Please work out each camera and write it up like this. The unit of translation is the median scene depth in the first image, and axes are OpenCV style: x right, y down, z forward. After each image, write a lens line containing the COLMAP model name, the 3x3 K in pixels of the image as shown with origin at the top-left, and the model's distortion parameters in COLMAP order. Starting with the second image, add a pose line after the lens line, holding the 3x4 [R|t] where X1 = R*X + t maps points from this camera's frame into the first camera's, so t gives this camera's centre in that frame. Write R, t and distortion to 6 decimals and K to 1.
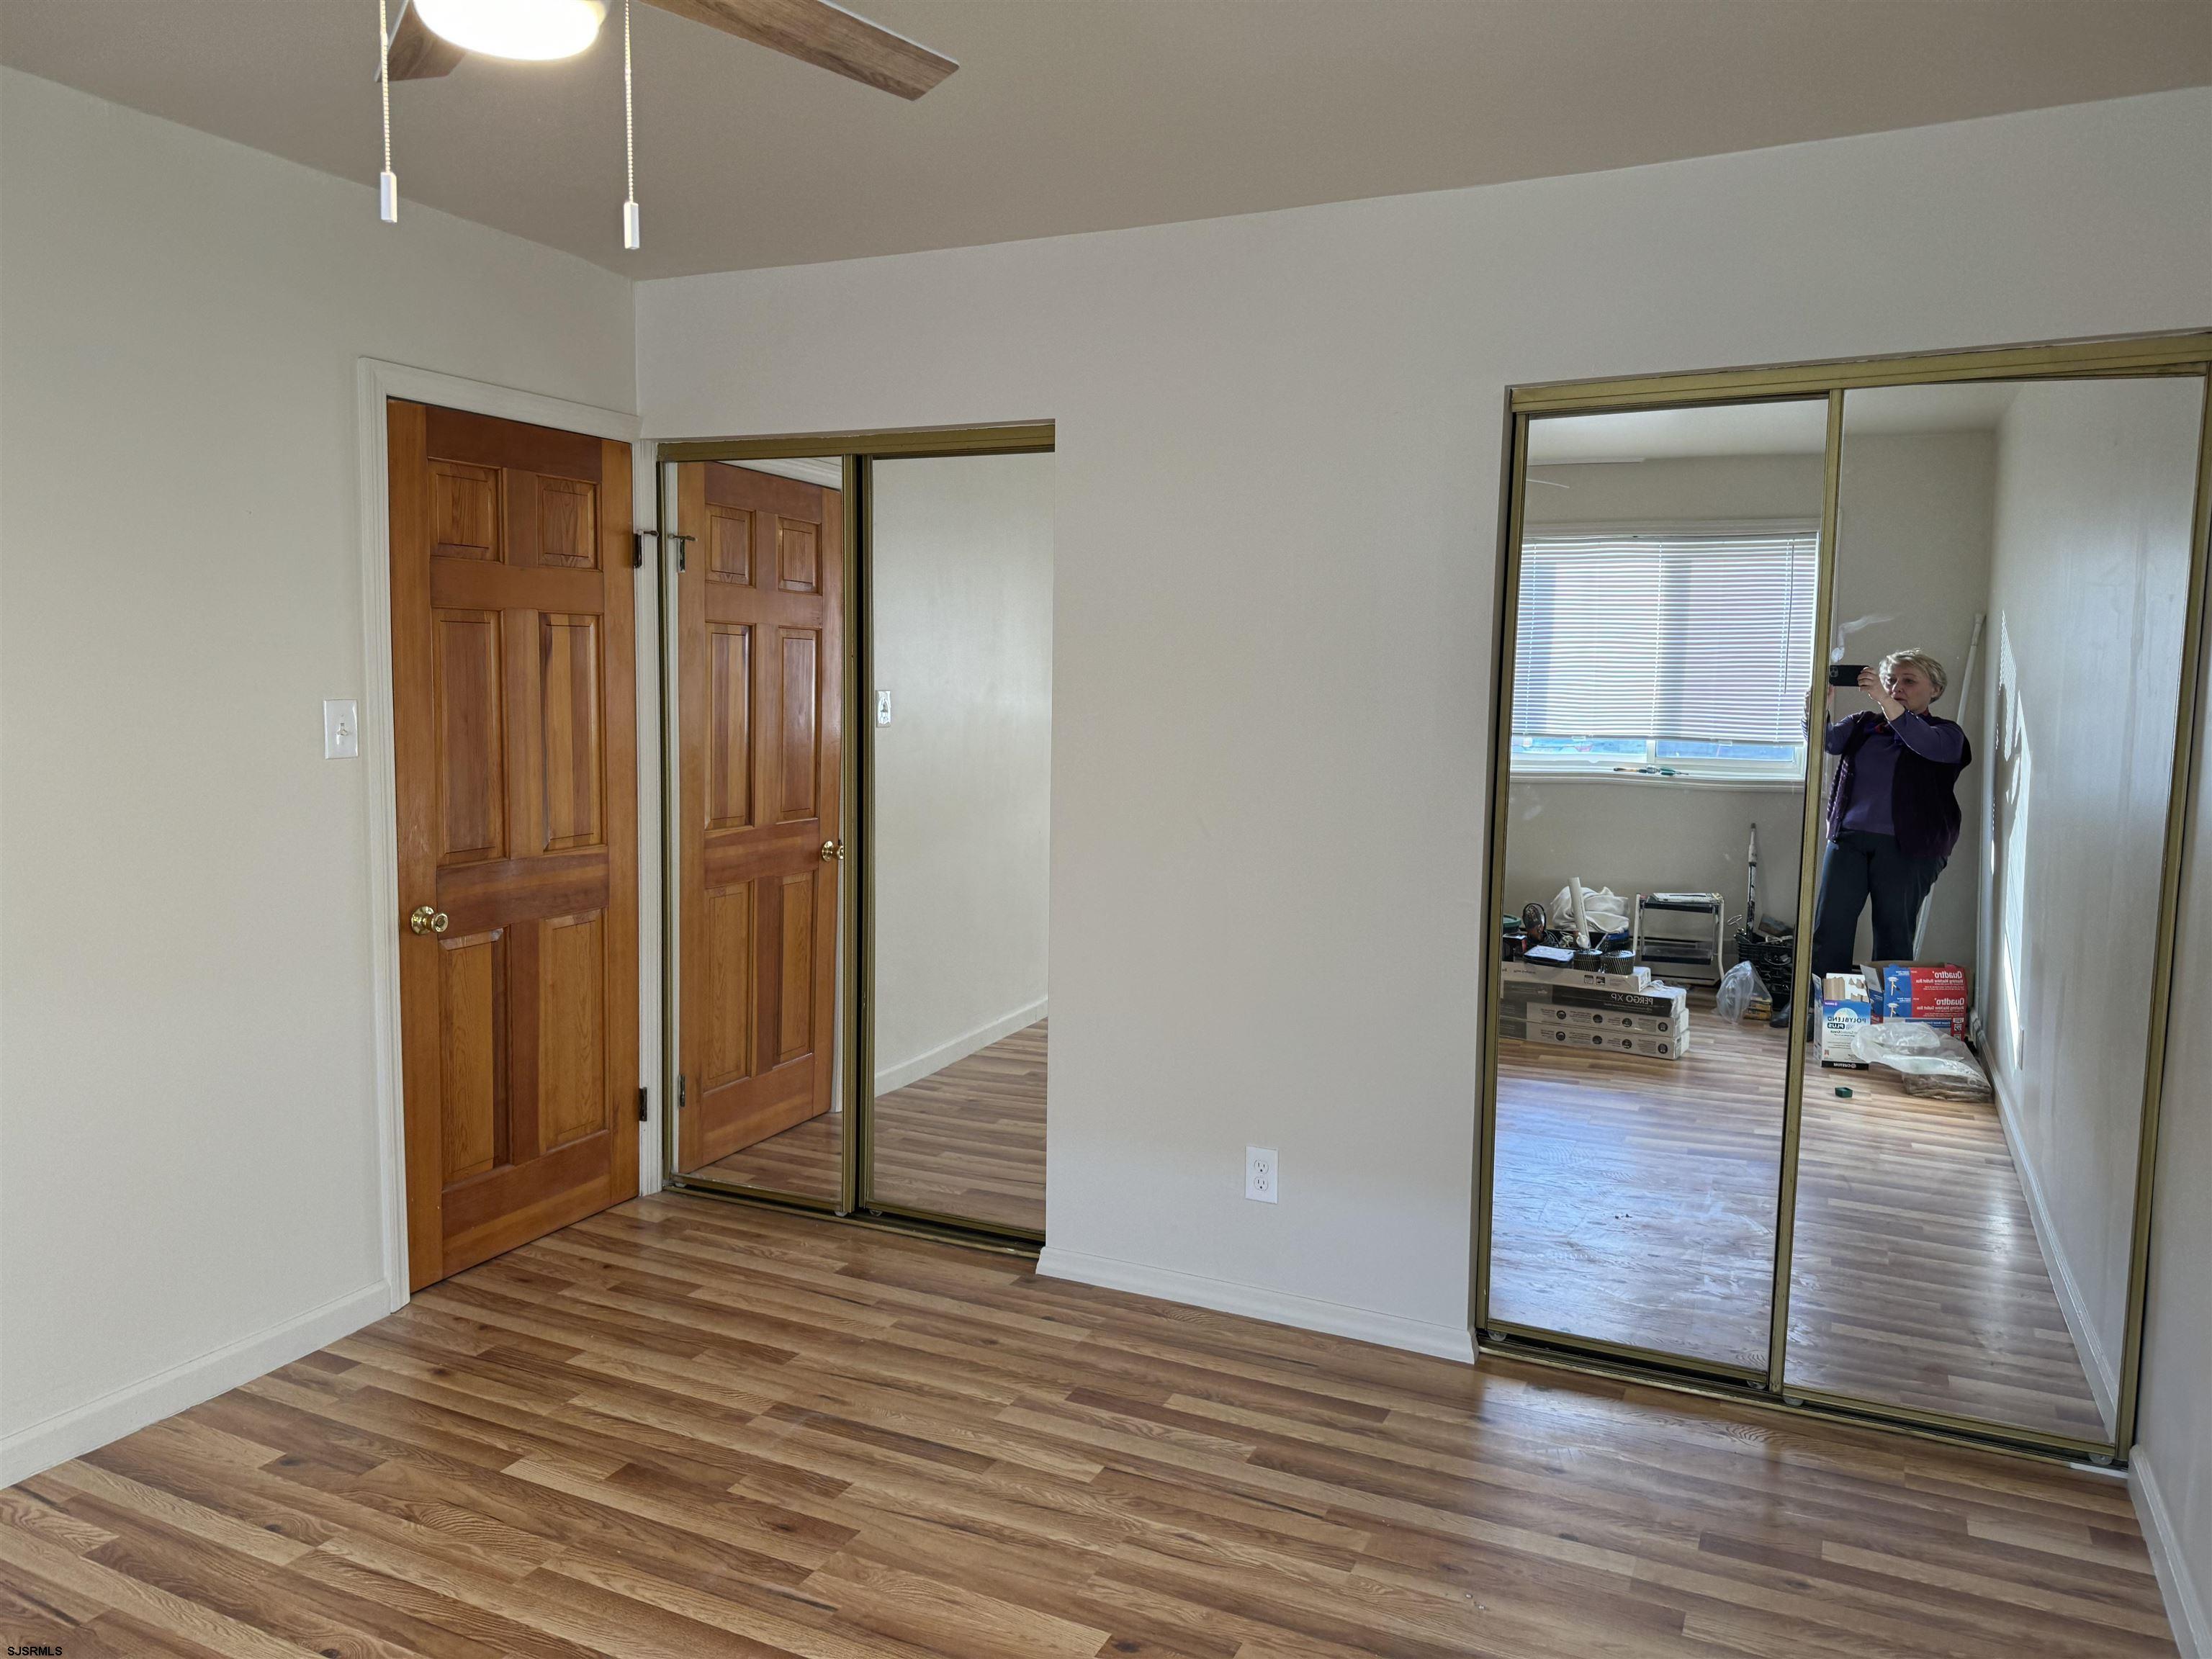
lens RADIAL K [[1548.2, 0, 1086.5], [0, 1548.2, 817.4], [0, 0, 1]] dist [0.058252, -0.063095]
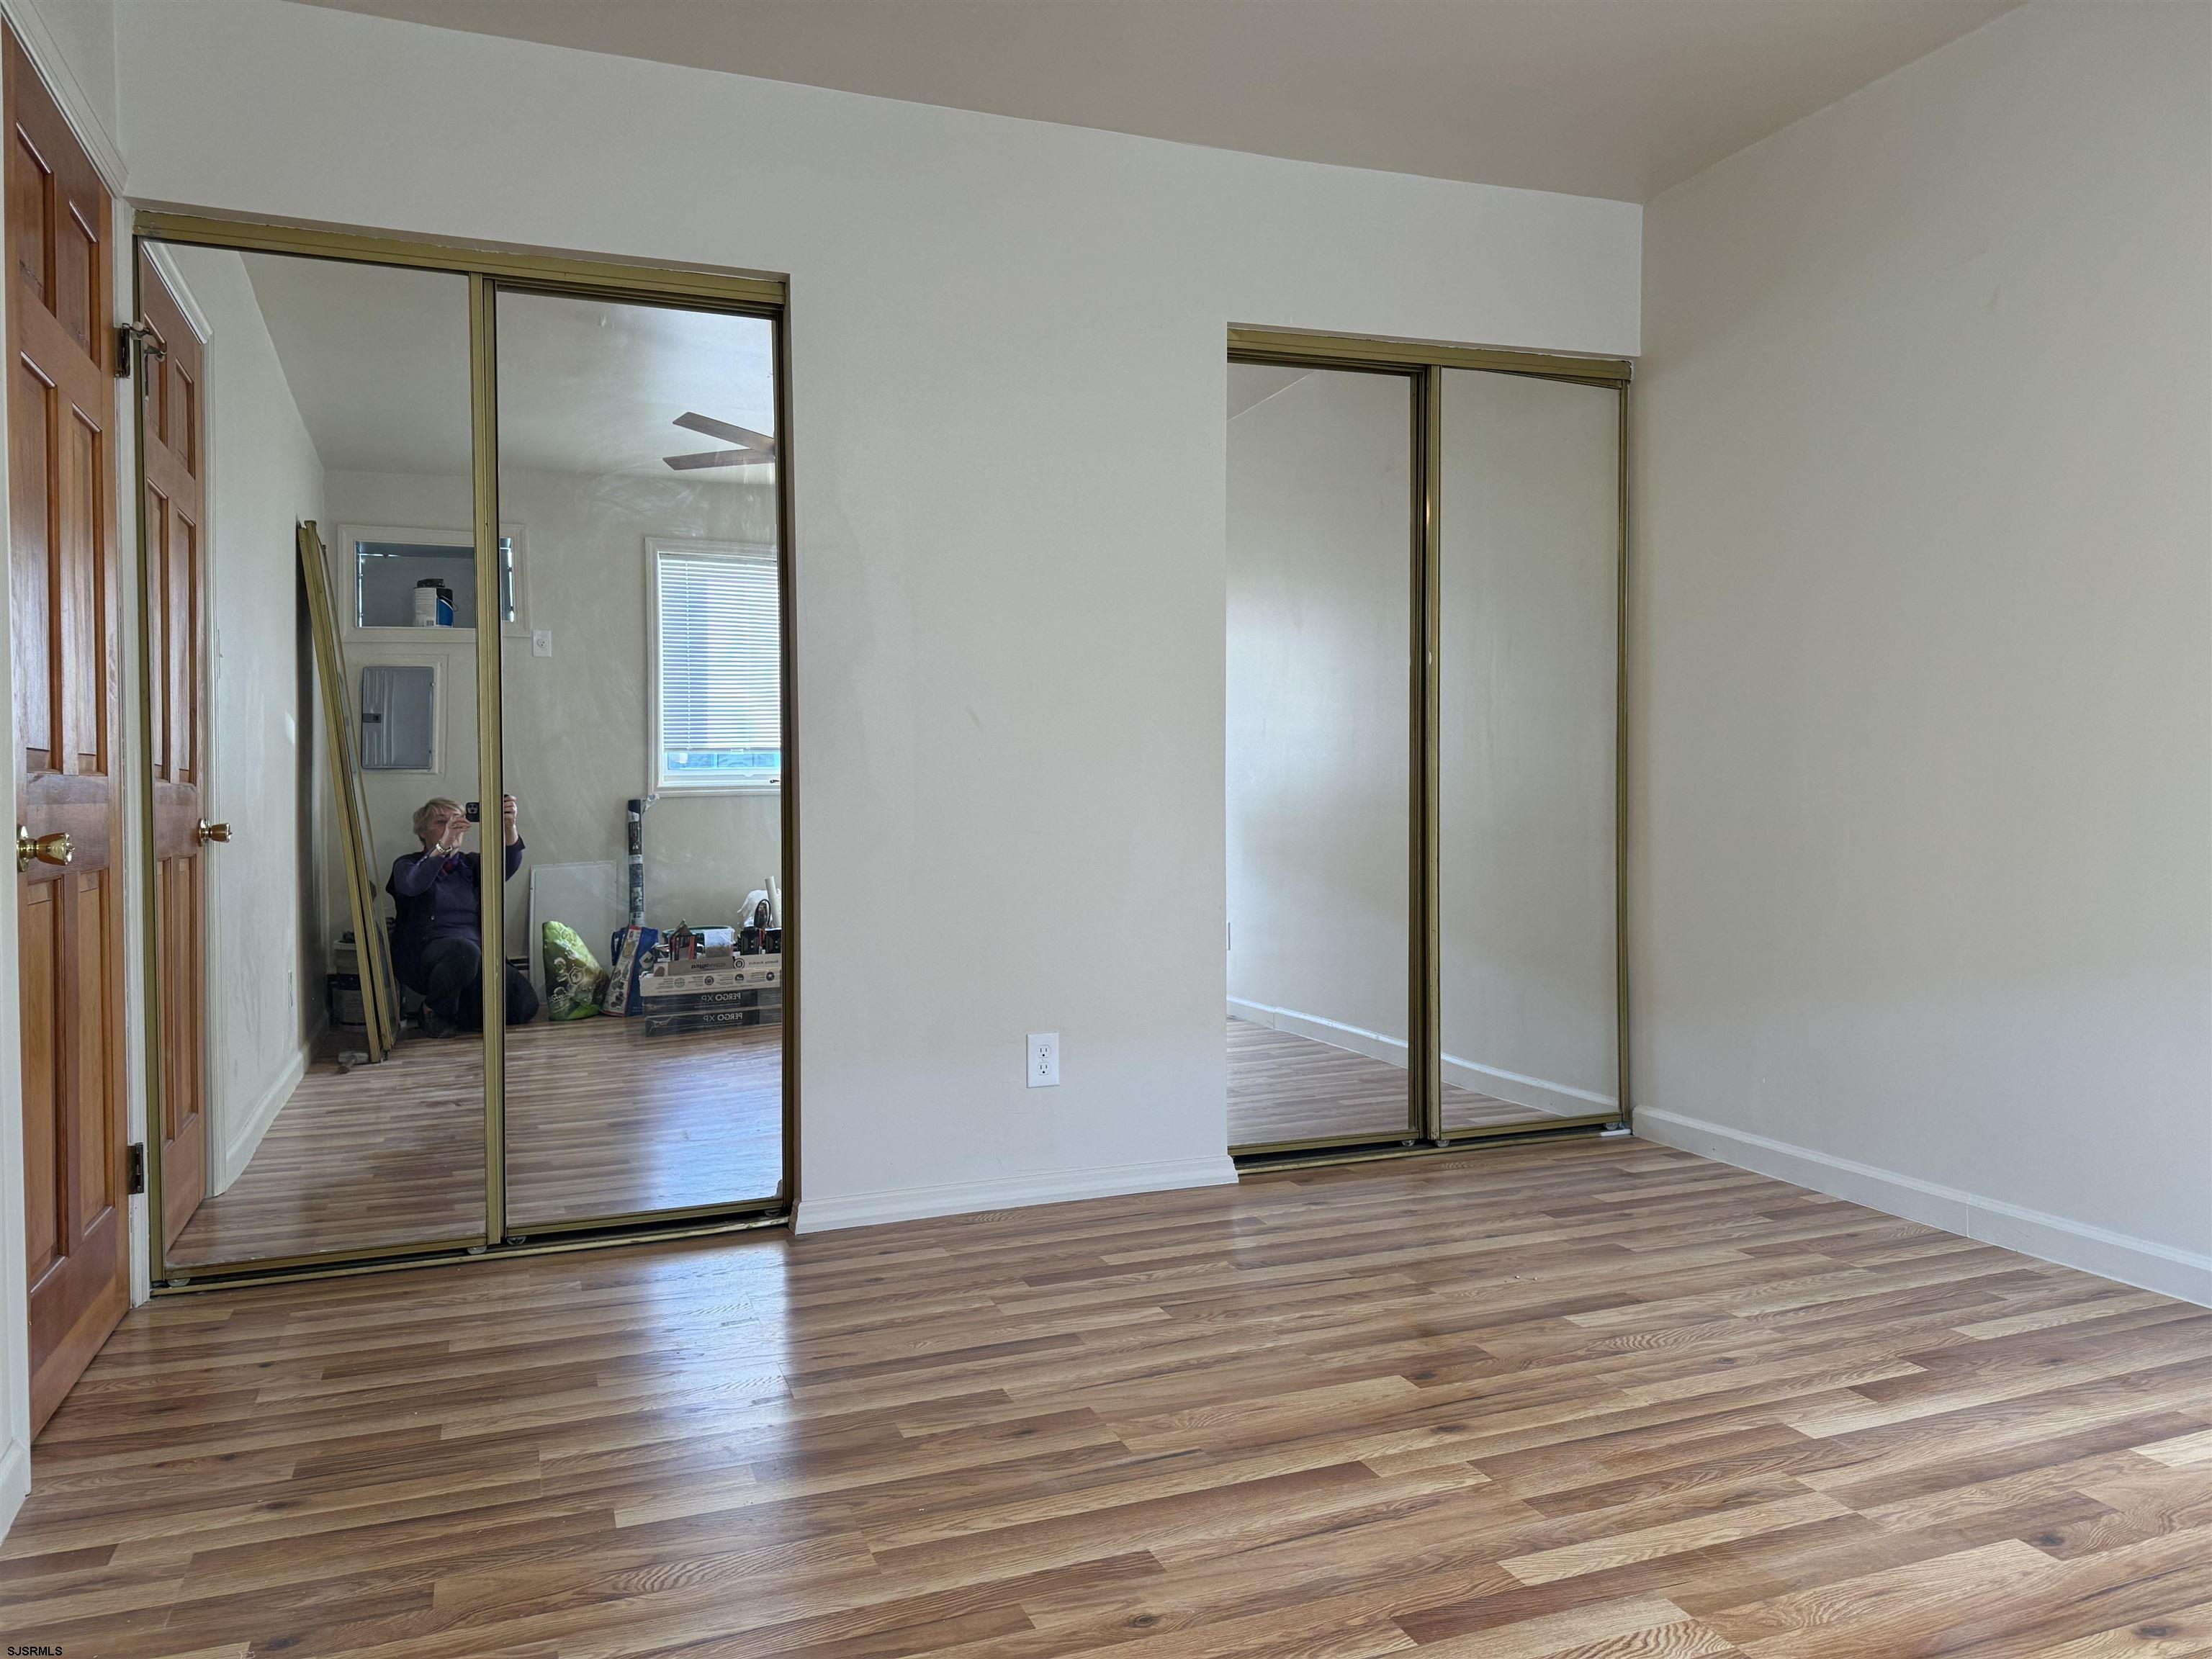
lens RADIAL K [[1548.2, 0, 1101.7], [0, 1548.2, 847.1], [0, 0, 1]] dist [0.058252, -0.063095]
pose [[0.687374, -0.045115, 0.724901, -0.698747], [0.084505, 0.996258, -0.018128, 0.133312], [-0.721370, 0.073718, 0.688615, 0.310225]]
